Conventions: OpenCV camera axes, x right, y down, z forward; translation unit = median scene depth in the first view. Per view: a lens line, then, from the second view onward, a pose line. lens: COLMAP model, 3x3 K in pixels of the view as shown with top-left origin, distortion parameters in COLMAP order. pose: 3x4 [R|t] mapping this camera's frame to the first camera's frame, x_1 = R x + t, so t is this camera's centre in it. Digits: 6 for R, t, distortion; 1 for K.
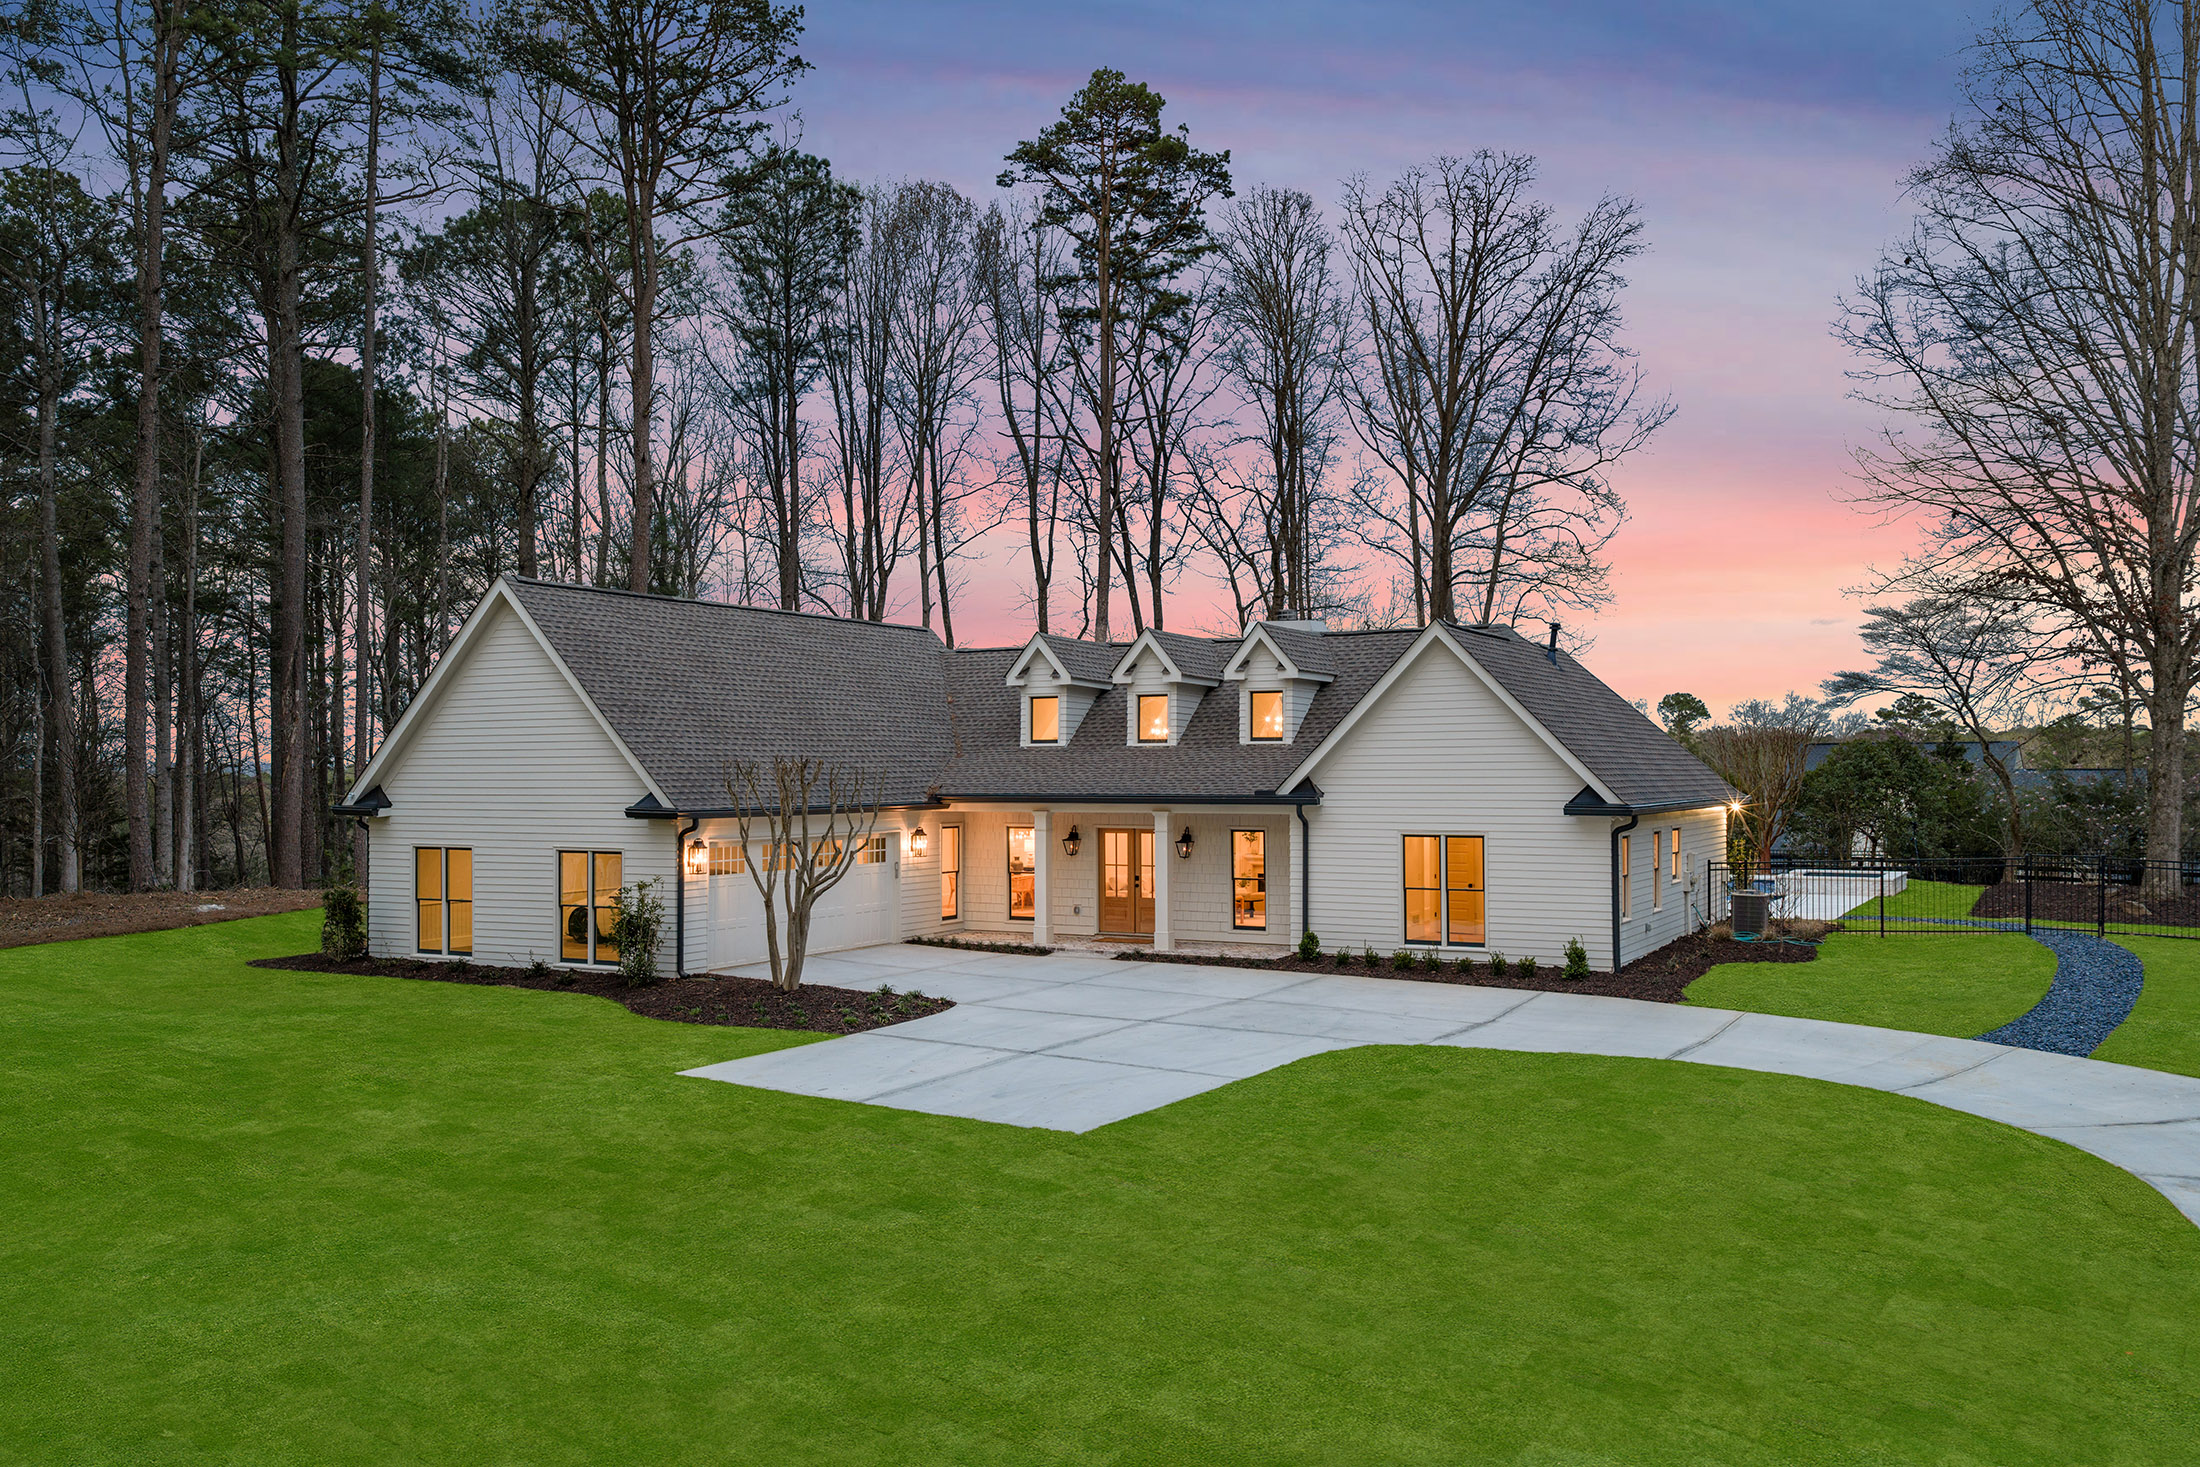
lens RADIAL K [[1732.6, 0, 1172.7], [0, 1732.6, 780.9], [0, 0, 1]] dist [0.003265, 0.001943]
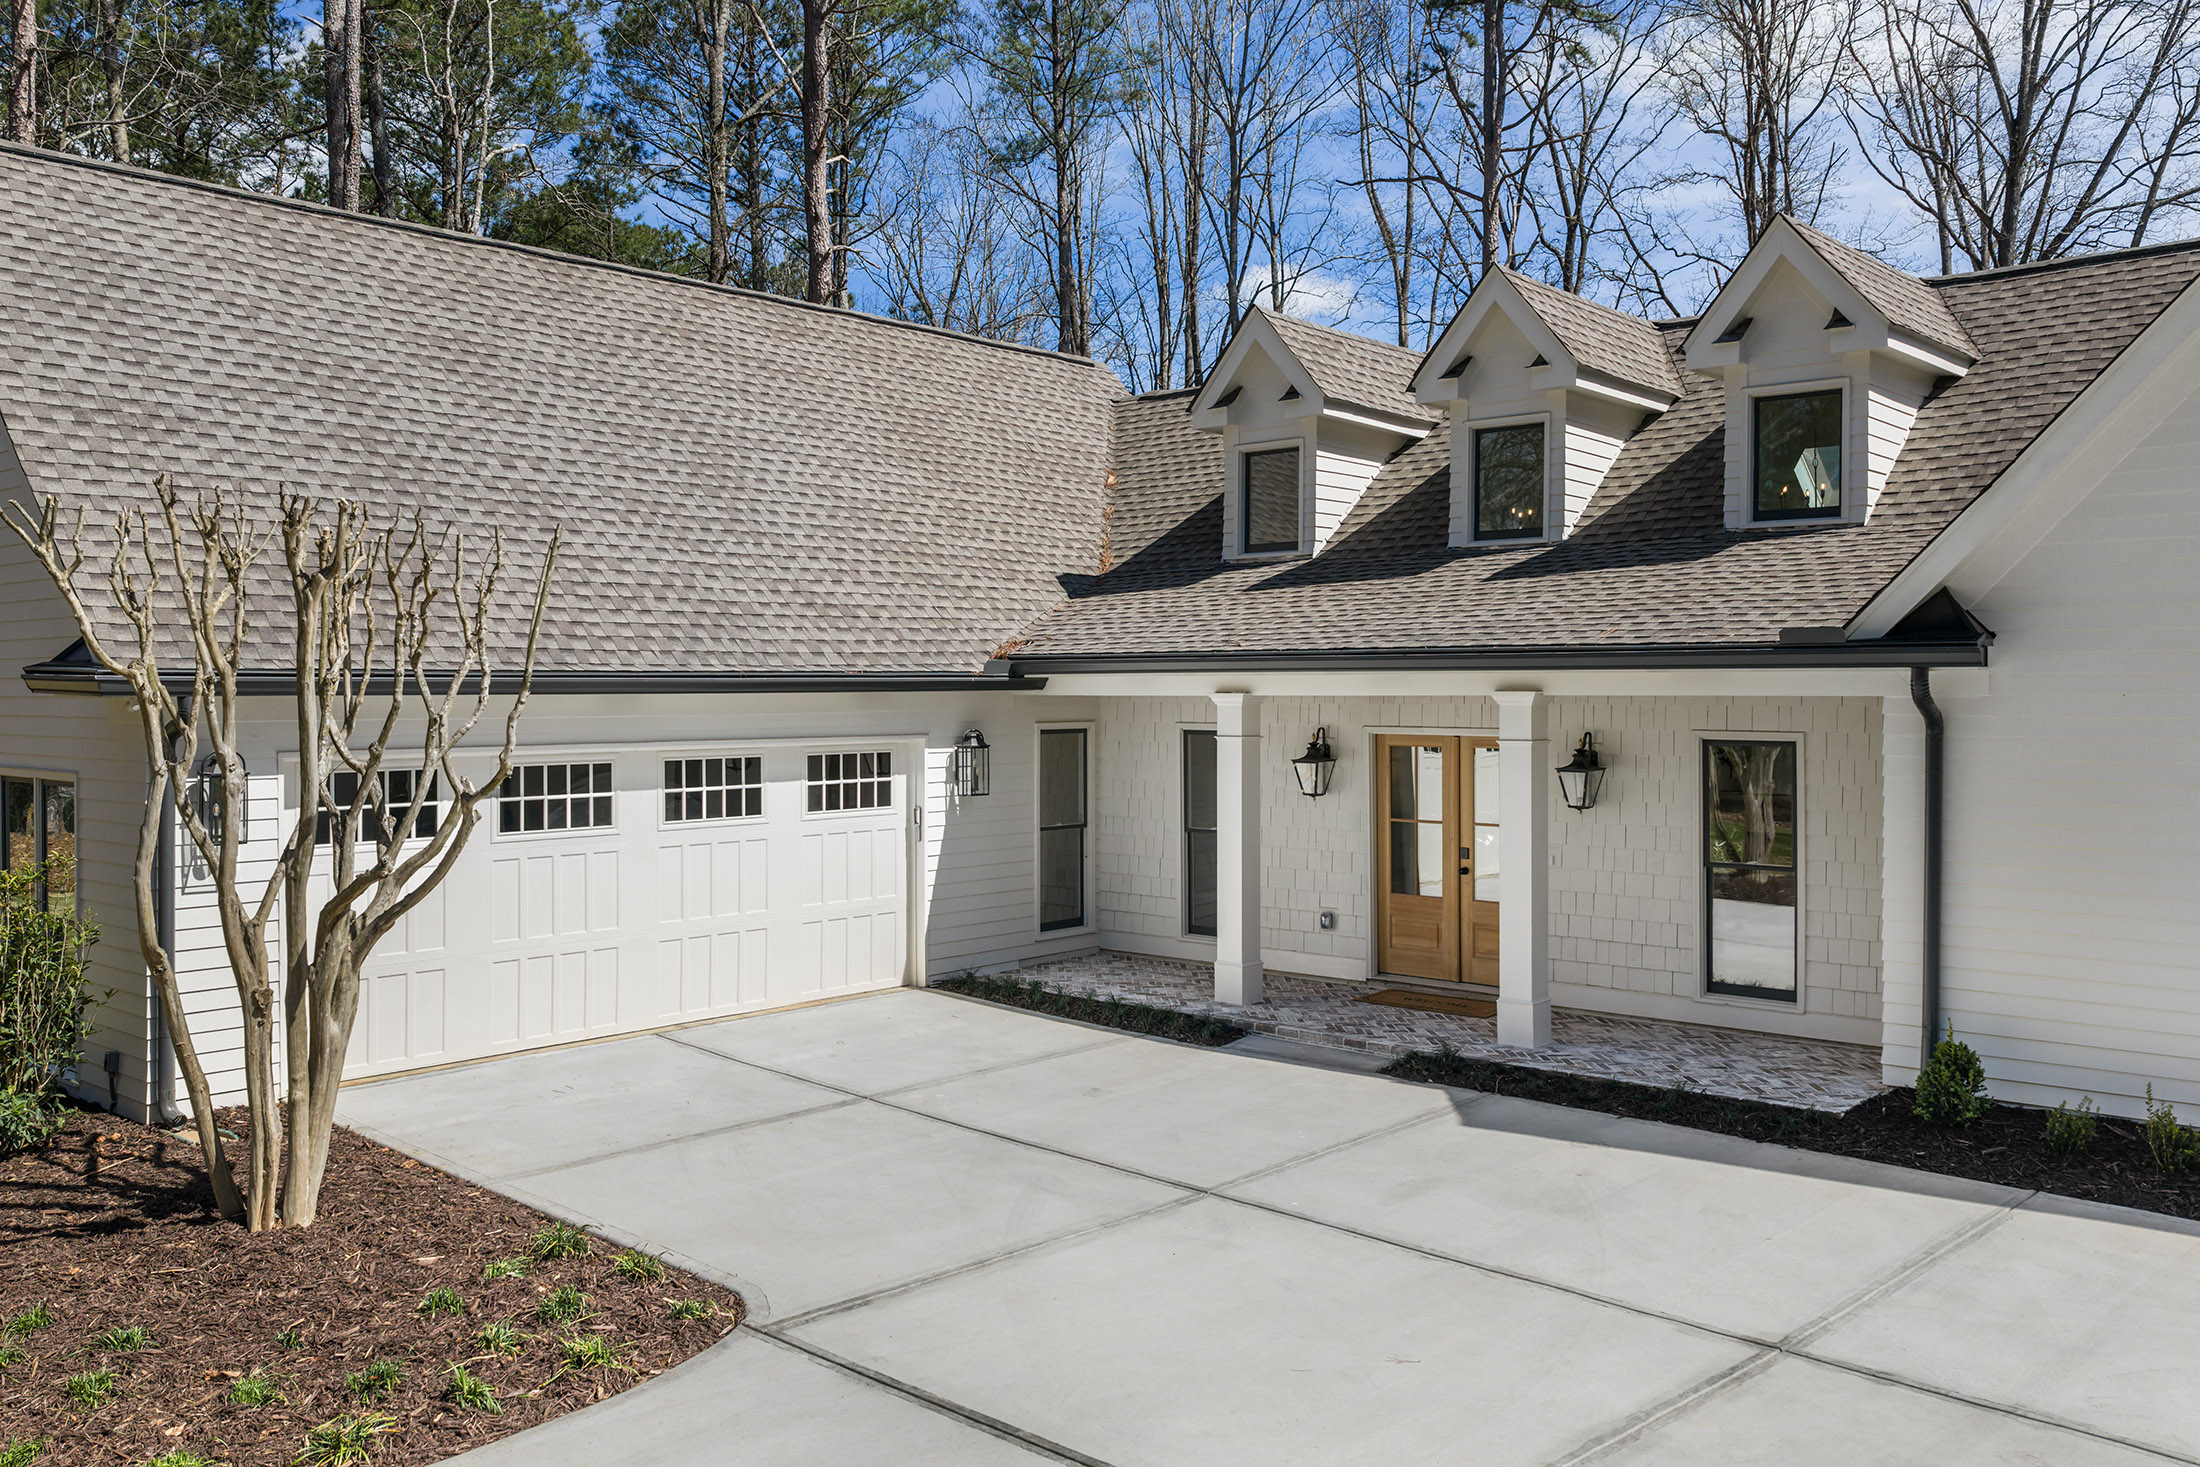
lens RADIAL K [[1803.0, 0, 1100.3], [0, 1803.0, 698.5], [0, 0, 1]] dist [0.004399, 0.006759]
pose [[0.963336, 0.002115, -0.268289, 0.011914], [-0.000490, 0.999981, 0.006122, 0.016511], [0.268297, -0.005766, 0.963319, 0.577861]]
